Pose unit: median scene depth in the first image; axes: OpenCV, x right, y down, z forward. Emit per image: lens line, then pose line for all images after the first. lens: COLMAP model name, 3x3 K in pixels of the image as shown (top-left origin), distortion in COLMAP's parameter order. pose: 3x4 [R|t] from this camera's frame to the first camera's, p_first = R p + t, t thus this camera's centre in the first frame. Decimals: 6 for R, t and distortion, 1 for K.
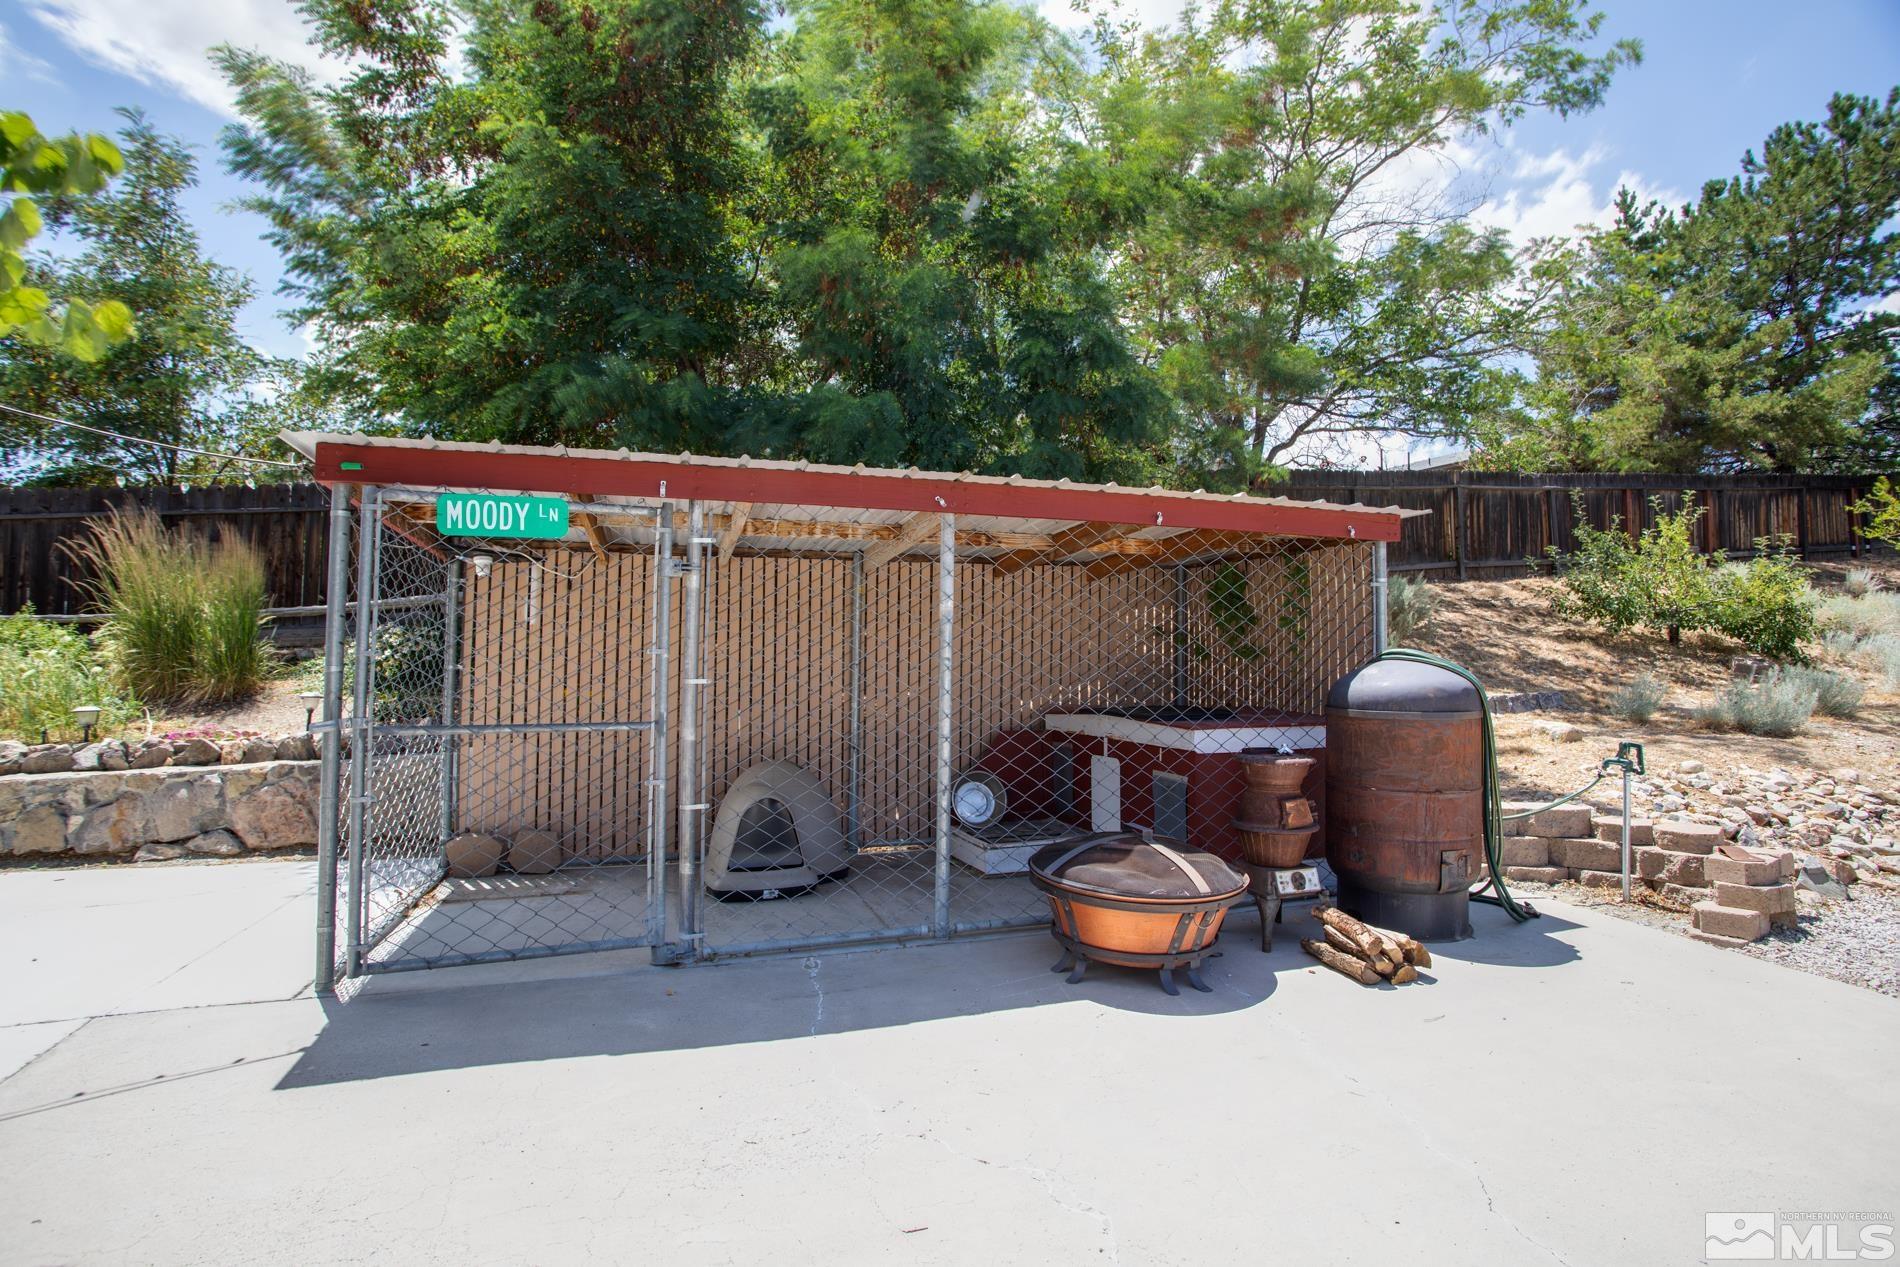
lens RADIAL K [[857.5, 0, 950.9], [0, 857.5, 628.5], [0, 0, 1]] dist [-0.001629, 0.000283]
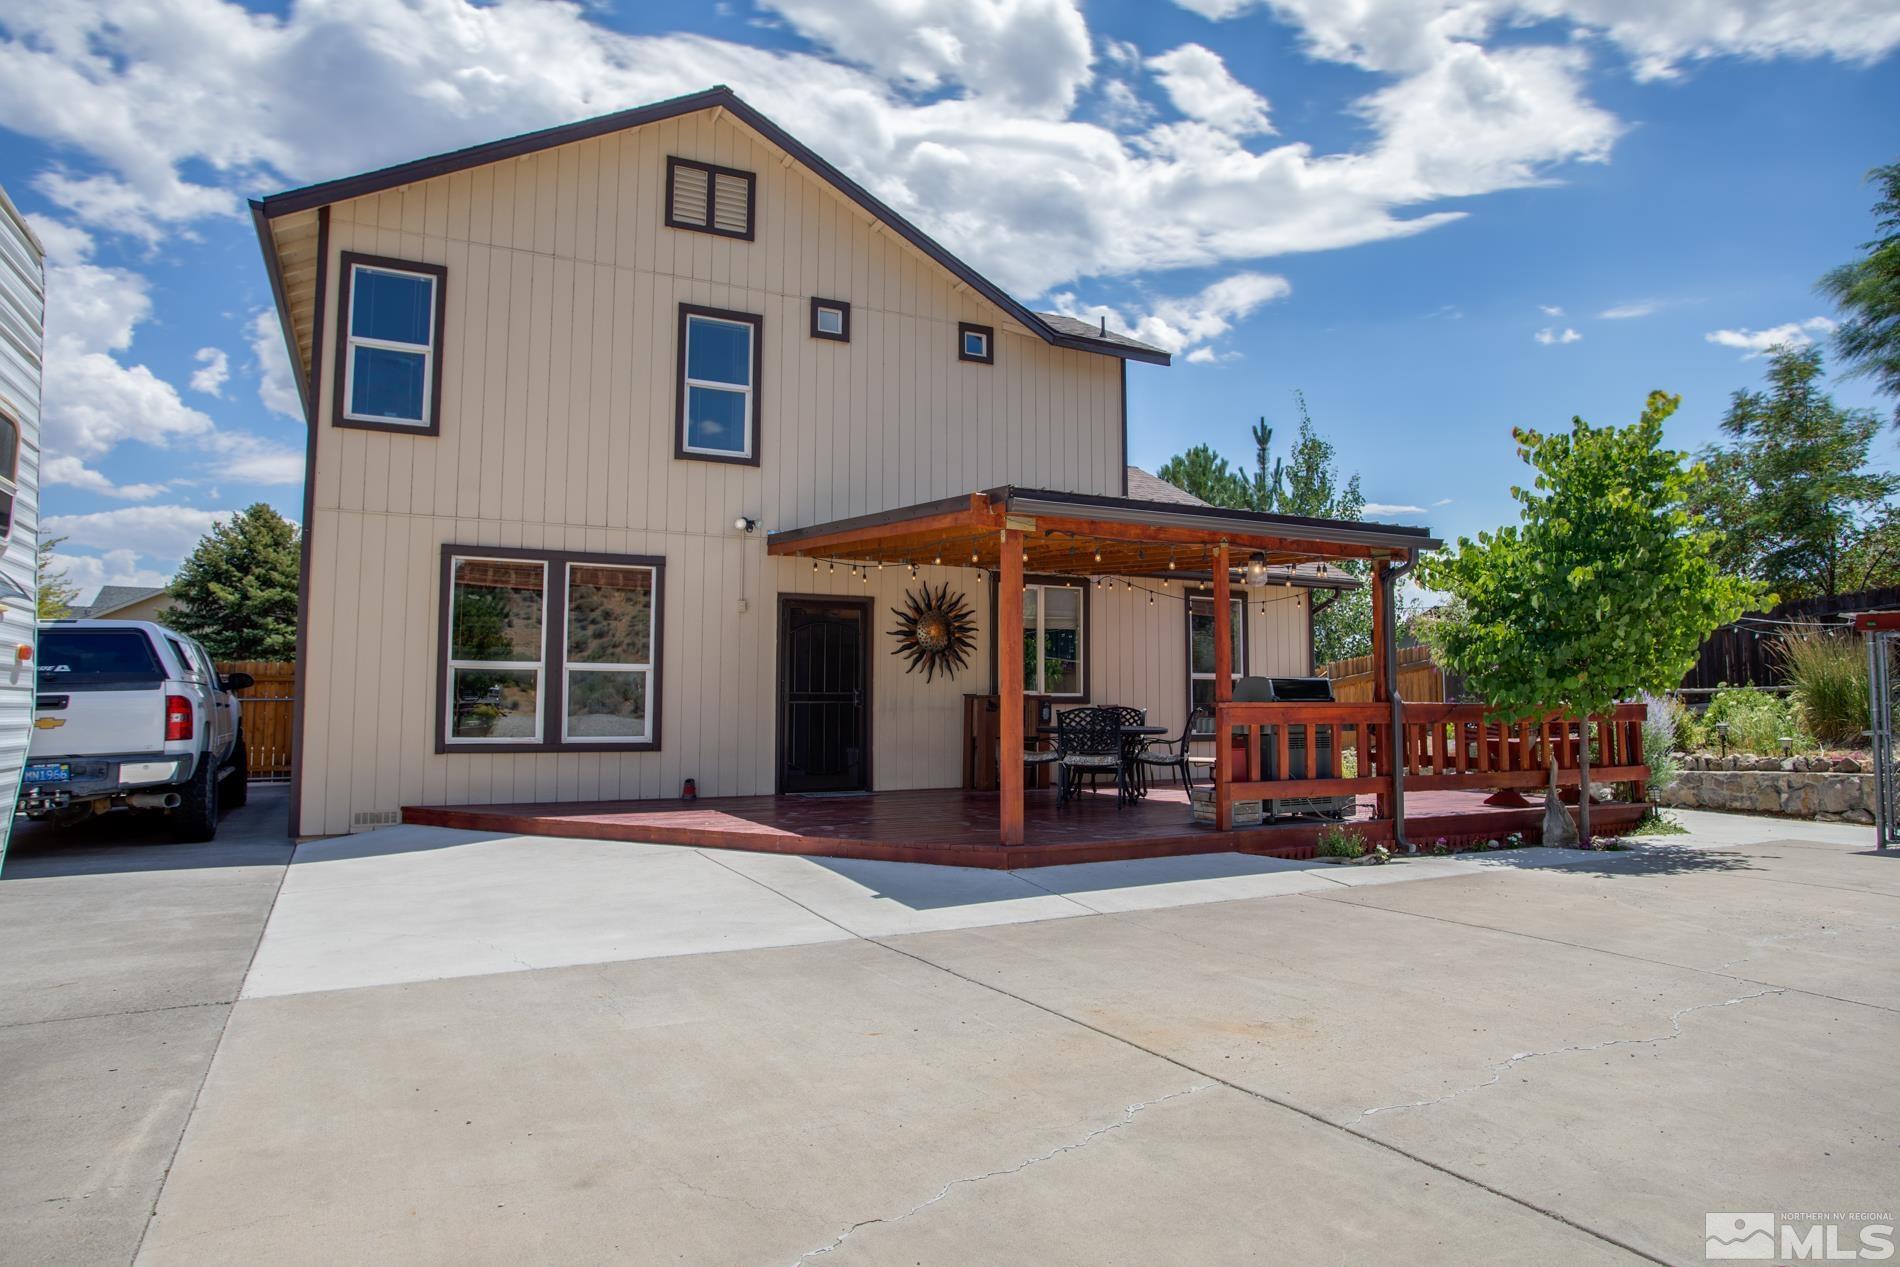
lens RADIAL K [[914.3, 0, 952.9], [0, 914.3, 637.4], [0, 0, 1]] dist [-0.019560, 0.000155]
pose [[0.028838, -0.082436, -0.996179, 0.882991], [0.021134, 0.996421, -0.081844, -0.002683], [0.999361, -0.018693, 0.030477, -0.843662]]
